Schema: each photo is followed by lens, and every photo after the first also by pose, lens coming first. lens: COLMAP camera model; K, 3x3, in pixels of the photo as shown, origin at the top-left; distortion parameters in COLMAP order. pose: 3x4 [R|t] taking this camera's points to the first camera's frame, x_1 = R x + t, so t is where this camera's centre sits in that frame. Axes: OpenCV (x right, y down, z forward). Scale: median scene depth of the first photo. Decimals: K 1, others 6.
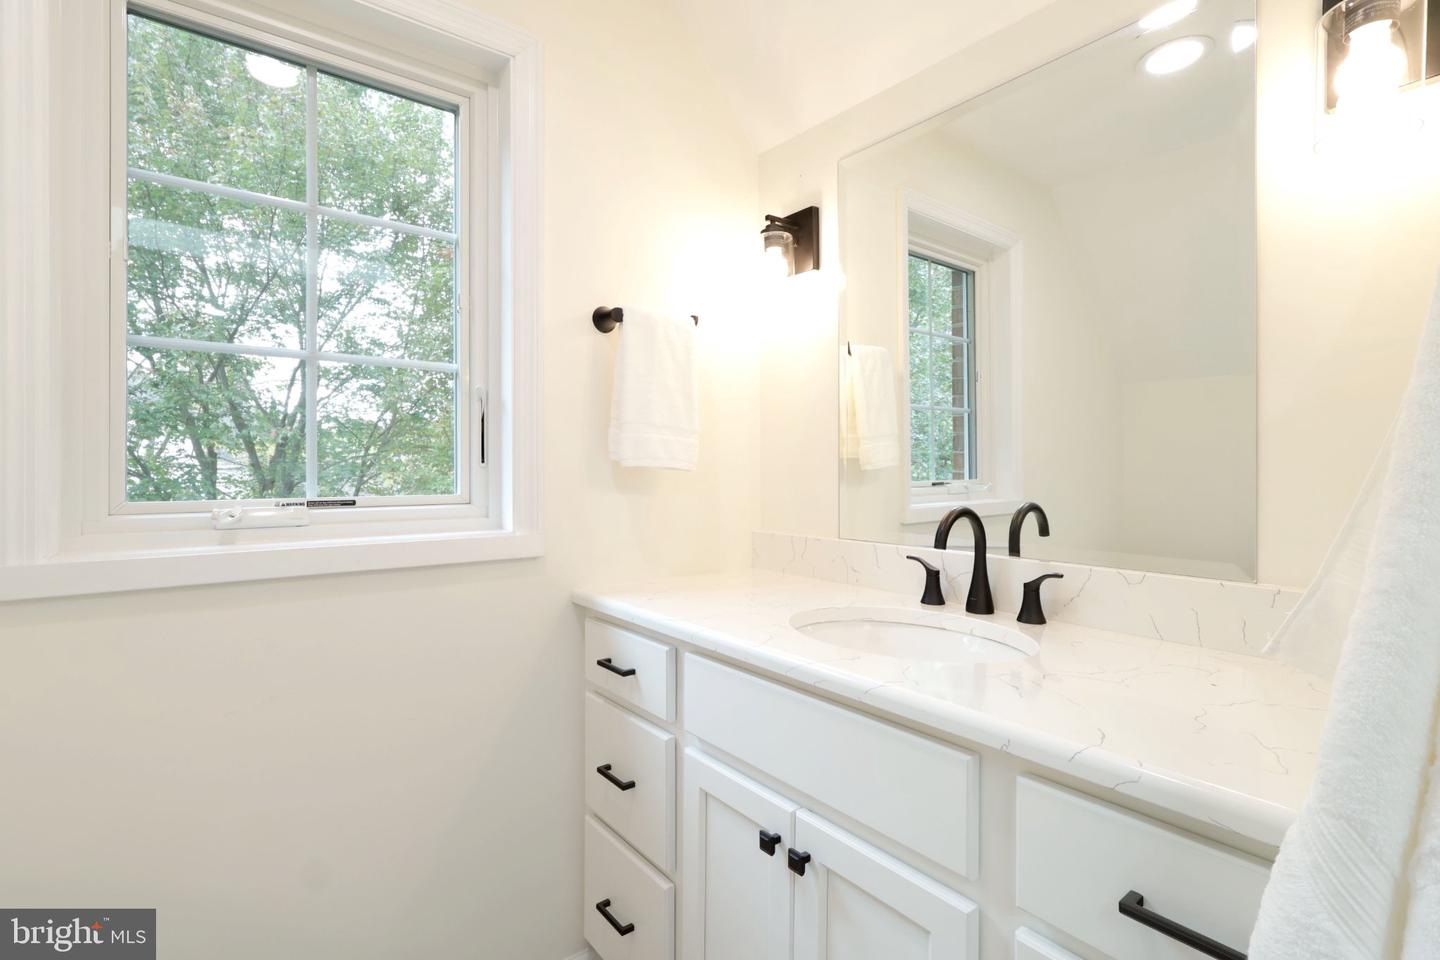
lens RADIAL K [[680.2, 0, 721.6], [0, 680.2, 455.6], [0, 0, 1]] dist [0.002649, 0.000183]
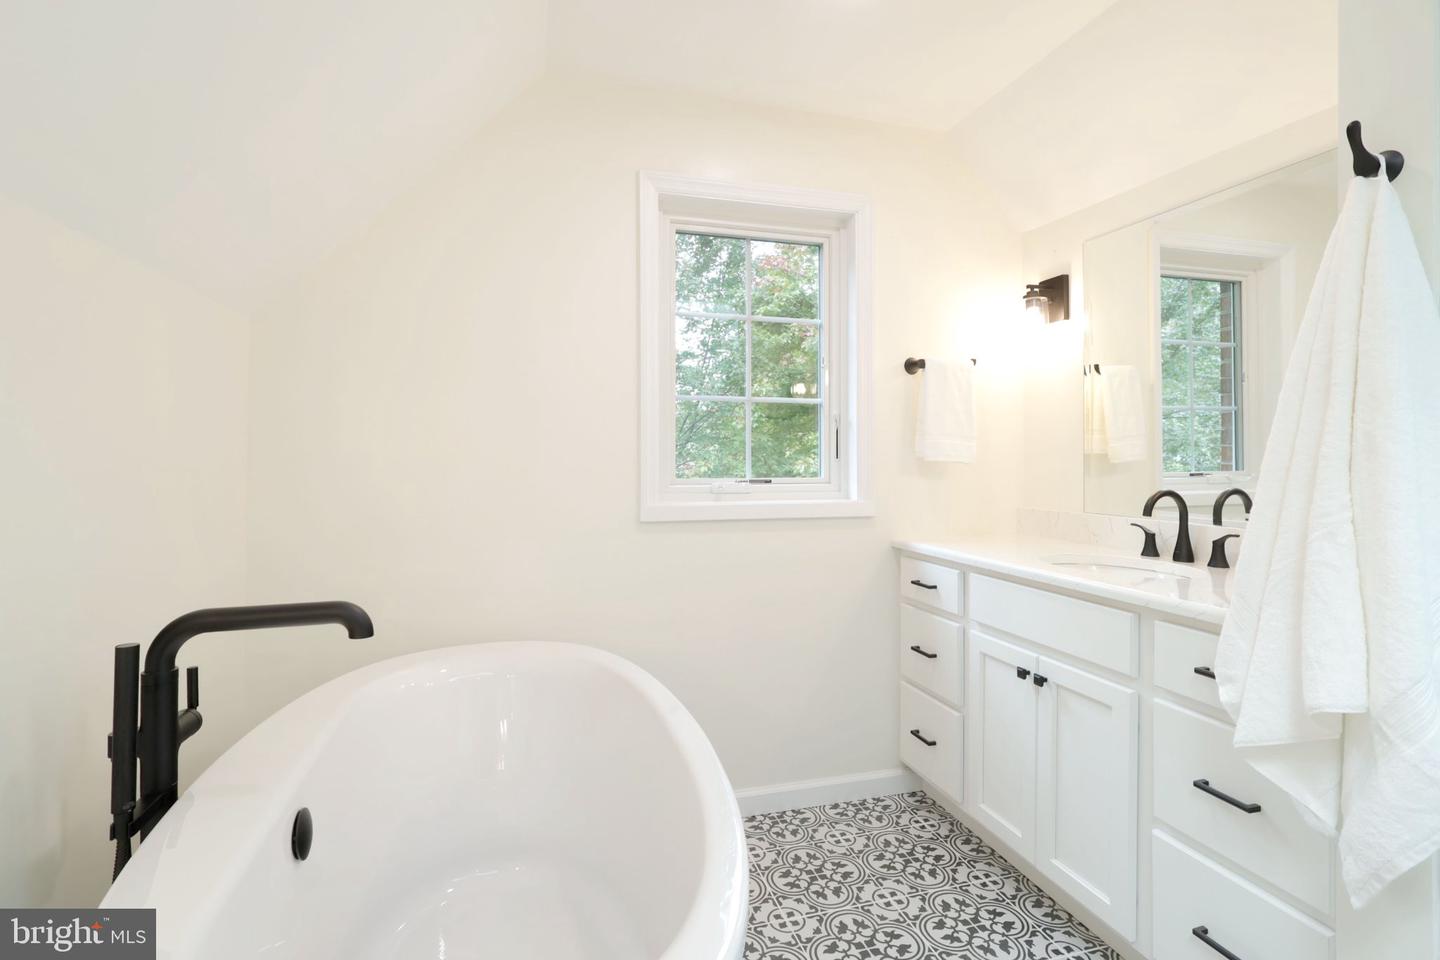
lens RADIAL K [[680.2, 0, 721.6], [0, 680.2, 455.6], [0, 0, 1]] dist [0.002649, 0.000183]
pose [[0.929264, -0.000751, -0.369416, -0.002693], [0.006855, 0.999861, 0.015212, -0.023679], [0.369353, -0.016669, 0.929139, -0.640665]]
